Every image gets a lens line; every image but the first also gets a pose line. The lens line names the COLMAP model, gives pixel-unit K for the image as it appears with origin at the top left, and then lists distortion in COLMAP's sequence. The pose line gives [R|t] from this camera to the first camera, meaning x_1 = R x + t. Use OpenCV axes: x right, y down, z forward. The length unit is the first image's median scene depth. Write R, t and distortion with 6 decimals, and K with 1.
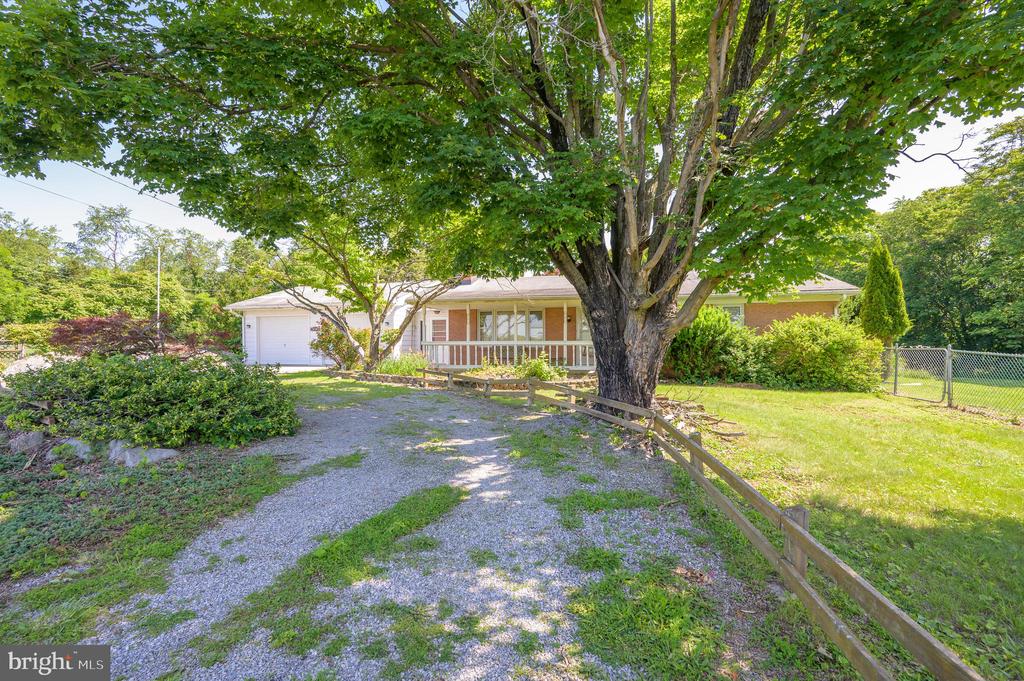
lens RADIAL K [[452.2, 0, 512.0], [0, 452.2, 340.5], [0, 0, 1]] dist [-0.001115, -0.000014]
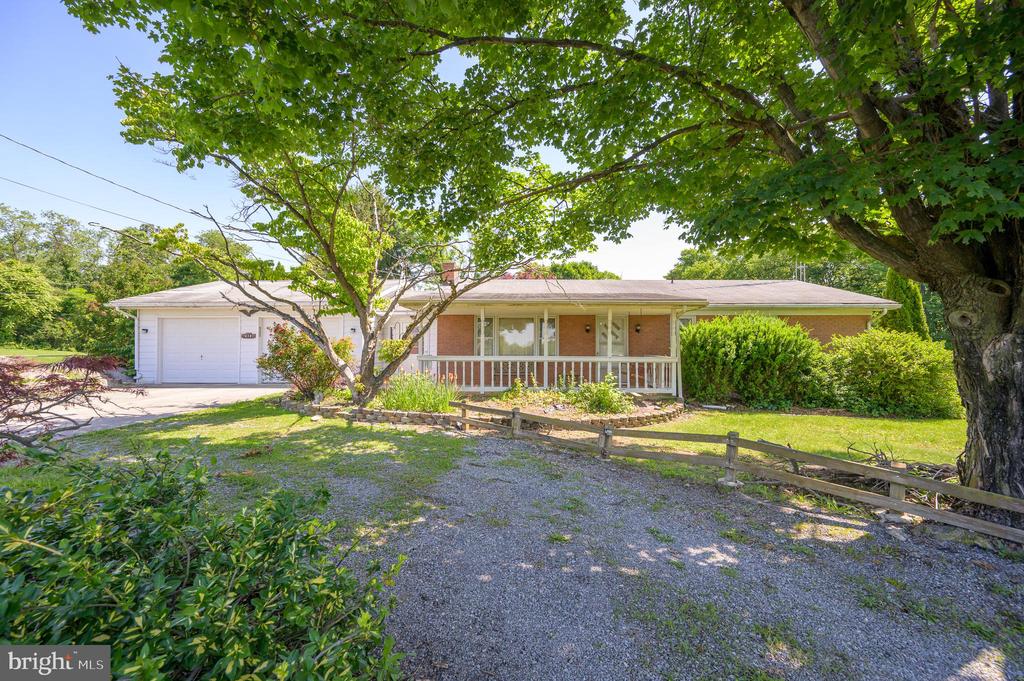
lens RADIAL K [[405.3, 0, 512.0], [0, 405.3, 340.5], [0, 0, 1]] dist [0.001425, -0.000065]
pose [[0.976326, 0.010225, 0.216064, -0.210401], [-0.007779, 0.999896, -0.012169, -0.017969], [-0.216166, 0.010200, 0.976303, 0.336063]]
